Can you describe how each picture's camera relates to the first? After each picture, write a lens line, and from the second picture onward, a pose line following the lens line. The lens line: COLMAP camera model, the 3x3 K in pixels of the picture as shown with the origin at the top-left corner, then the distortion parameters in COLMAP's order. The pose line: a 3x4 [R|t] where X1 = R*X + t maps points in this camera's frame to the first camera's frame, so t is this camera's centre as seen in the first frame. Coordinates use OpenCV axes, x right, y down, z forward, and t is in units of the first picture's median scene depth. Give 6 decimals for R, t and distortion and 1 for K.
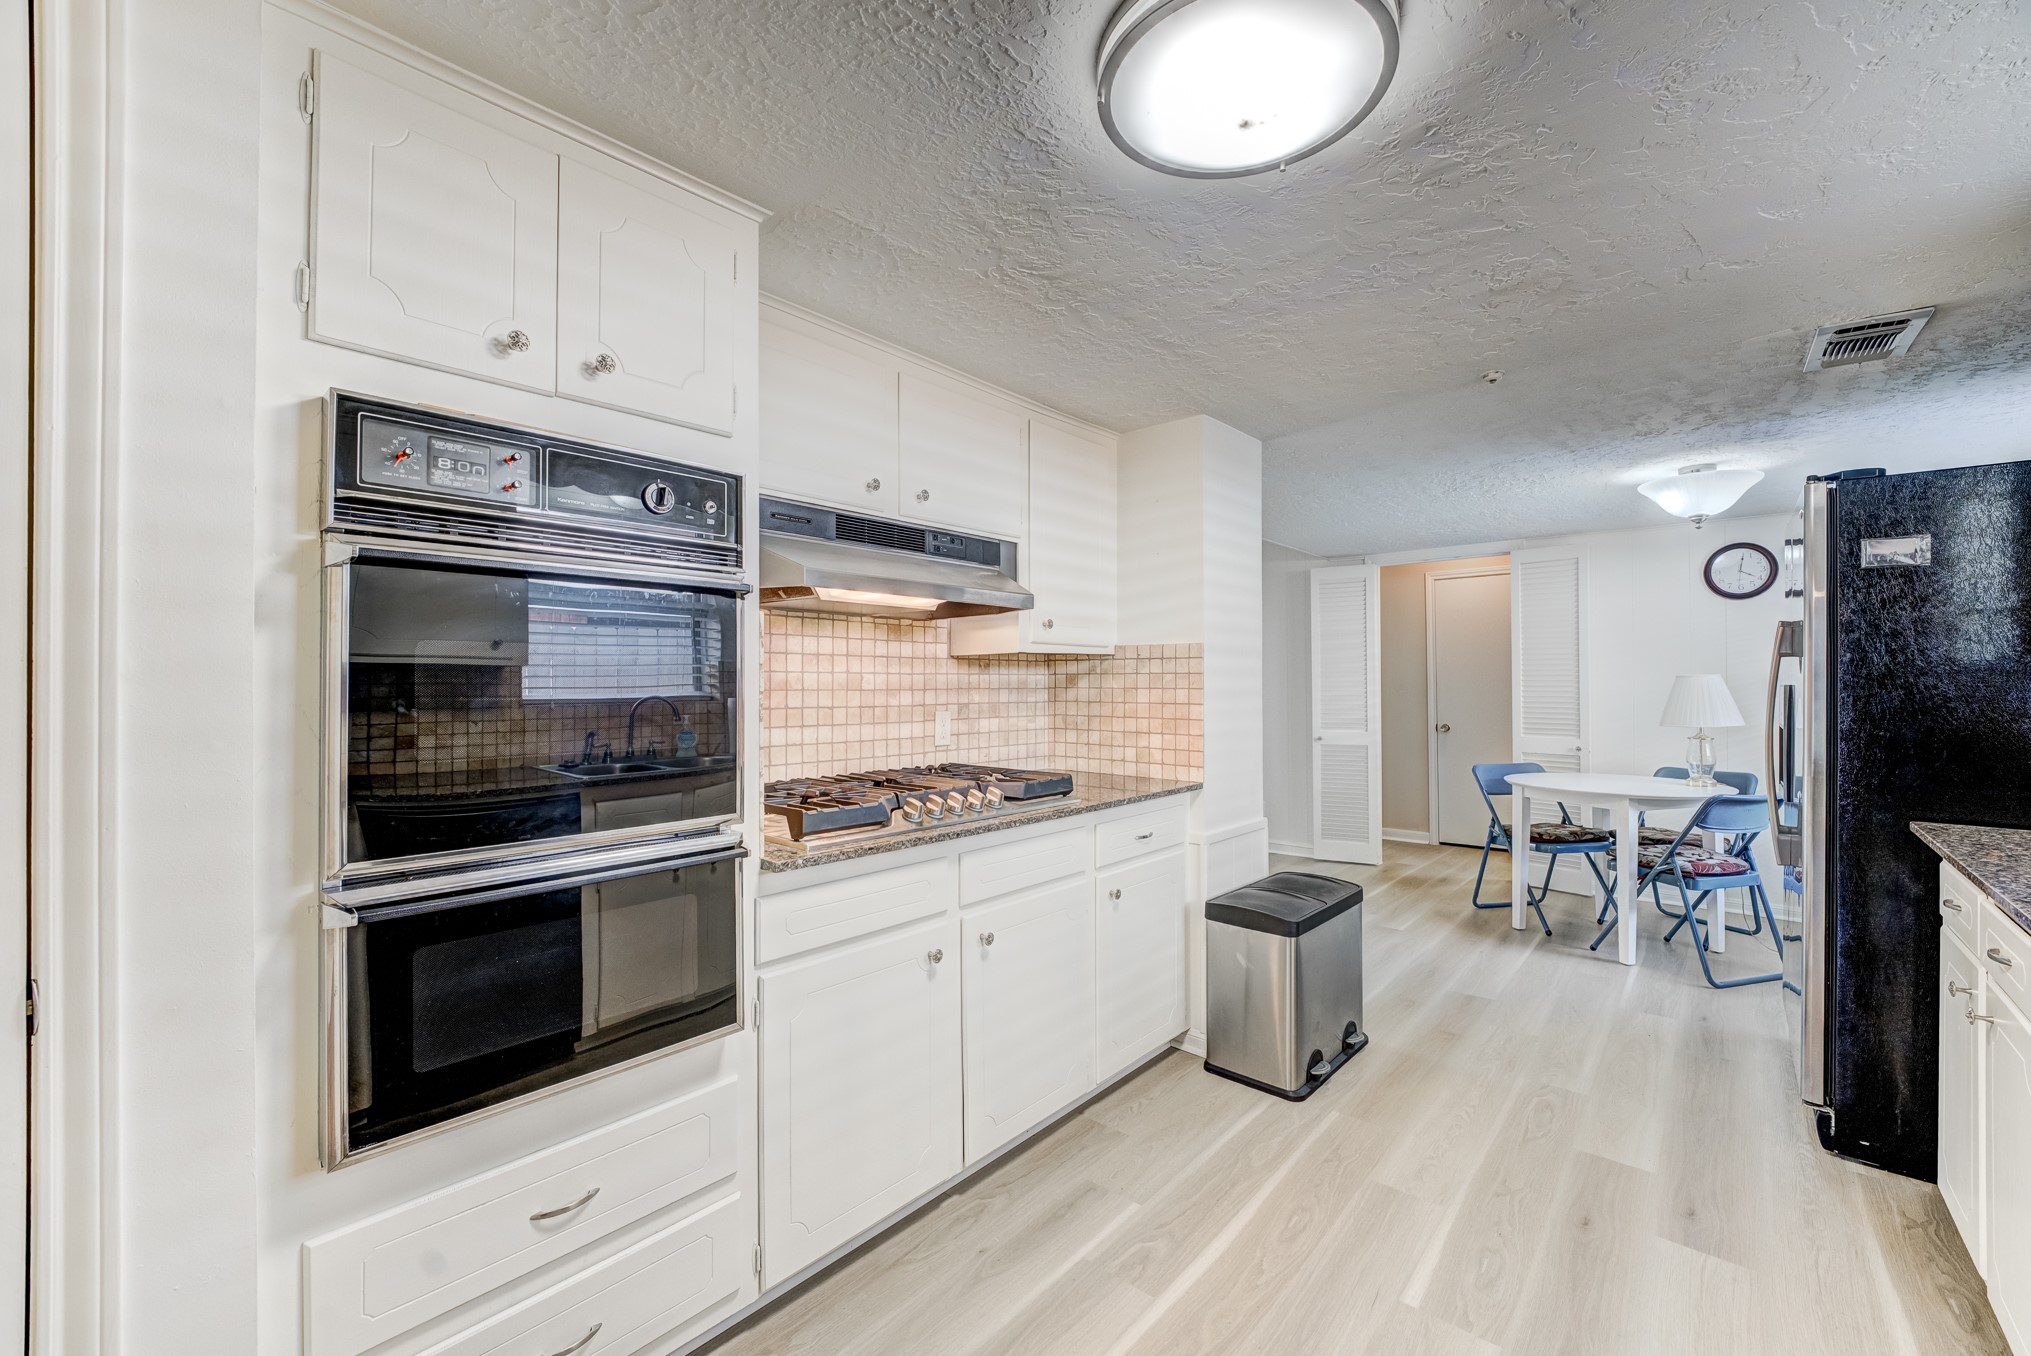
lens RADIAL K [[822.0, 0, 1008.7], [0, 822.0, 671.5], [0, 0, 1]] dist [-0.009810, 0.000064]
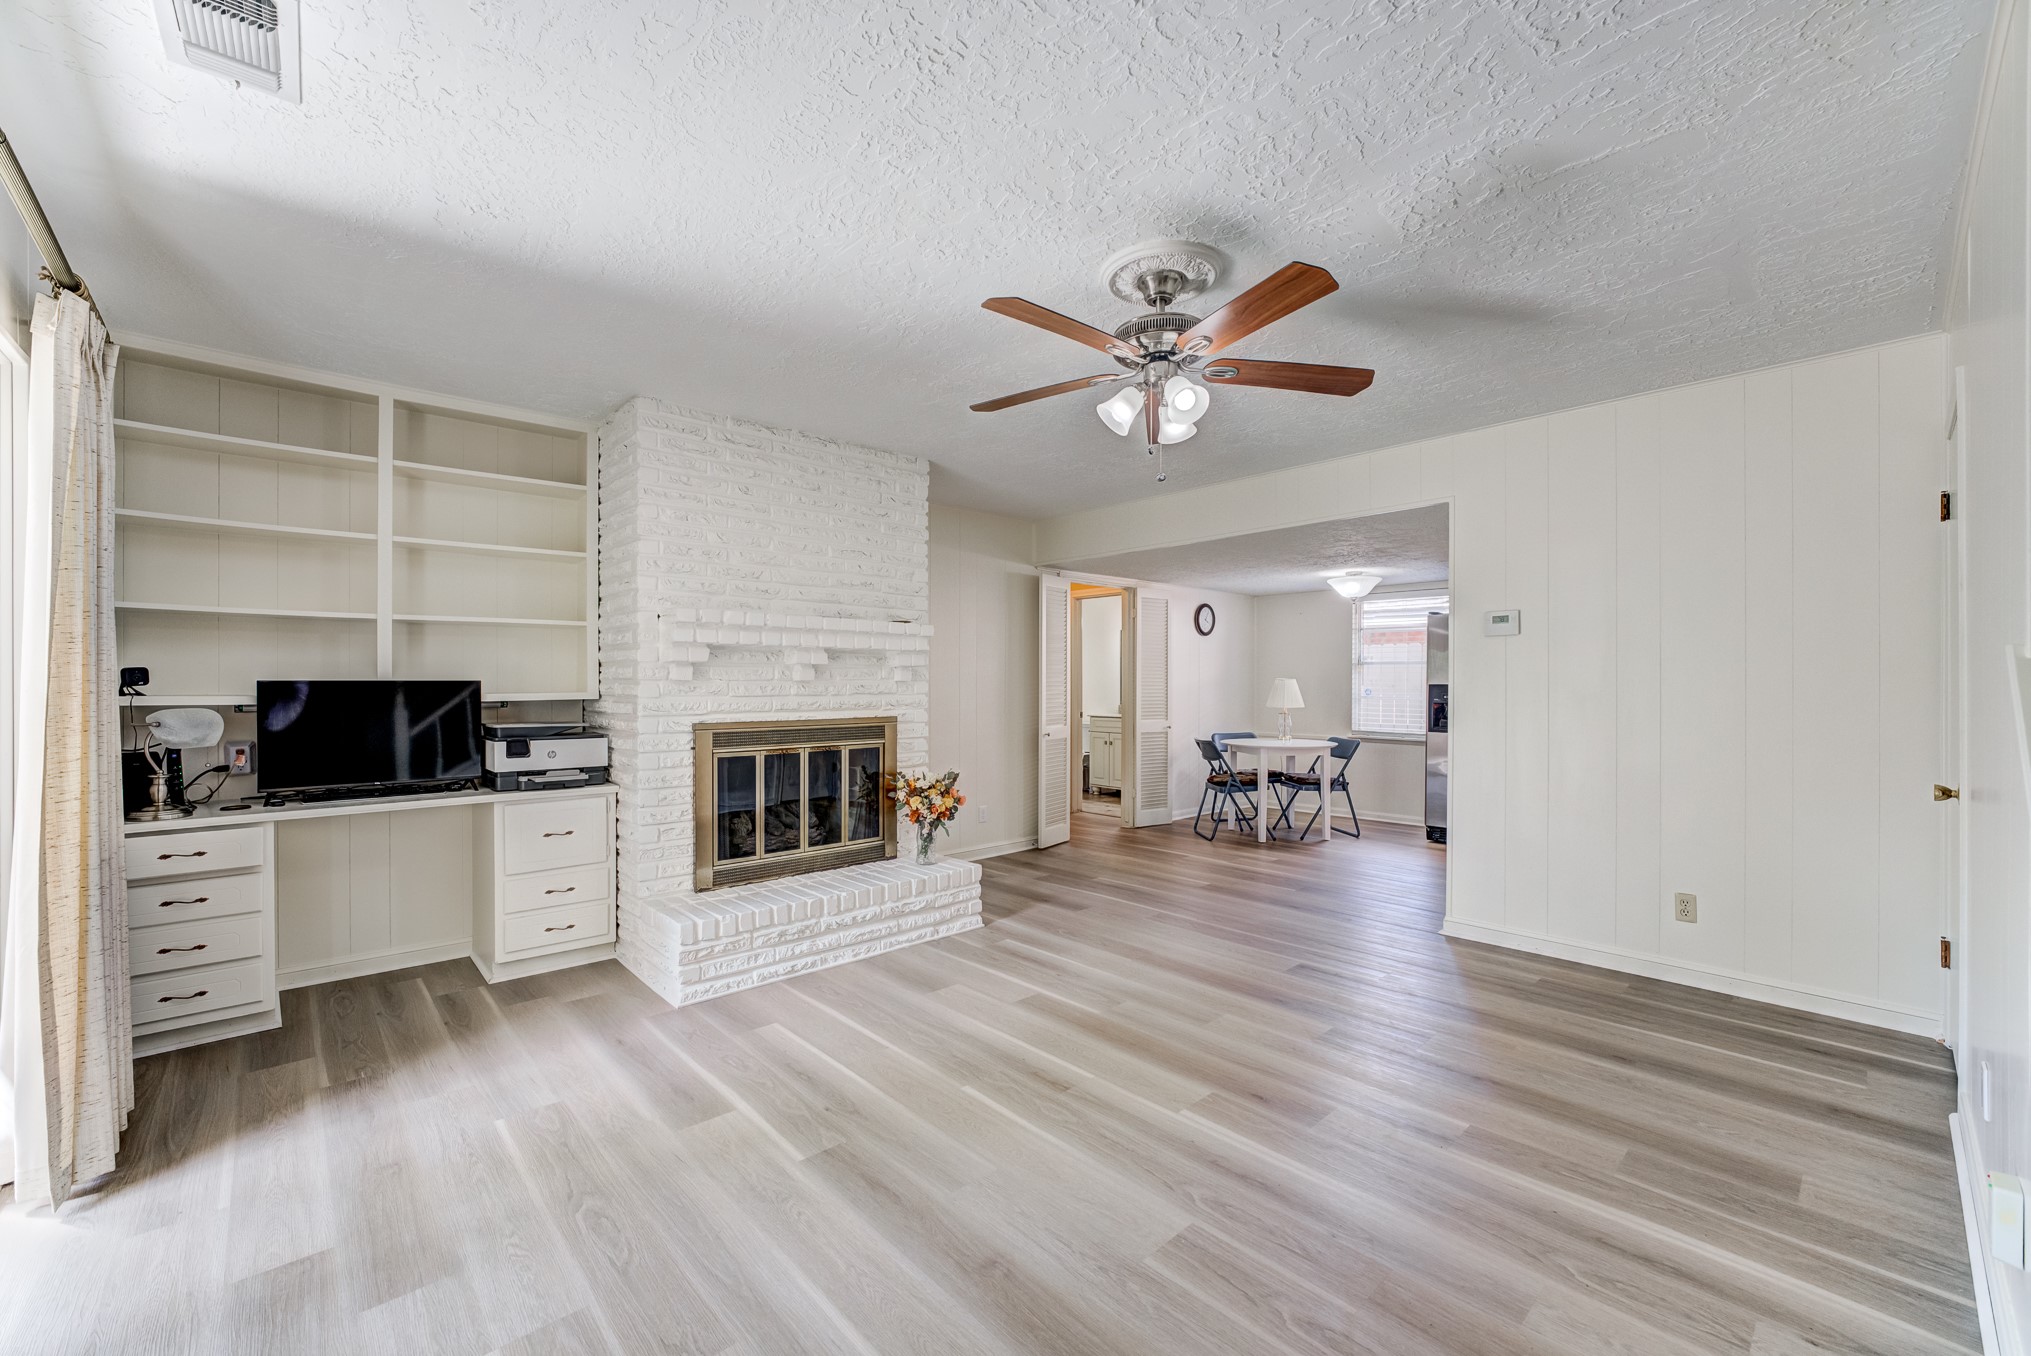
lens RADIAL K [[814.8, 0, 1013.7], [0, 814.8, 688.8], [0, 0, 1]] dist [-0.012276, 0.000061]
pose [[0.104189, -0.008193, 0.994524, -1.506244], [-0.015266, 0.999835, 0.009836, 0.024254], [-0.994440, -0.016207, 0.104047, 2.044080]]
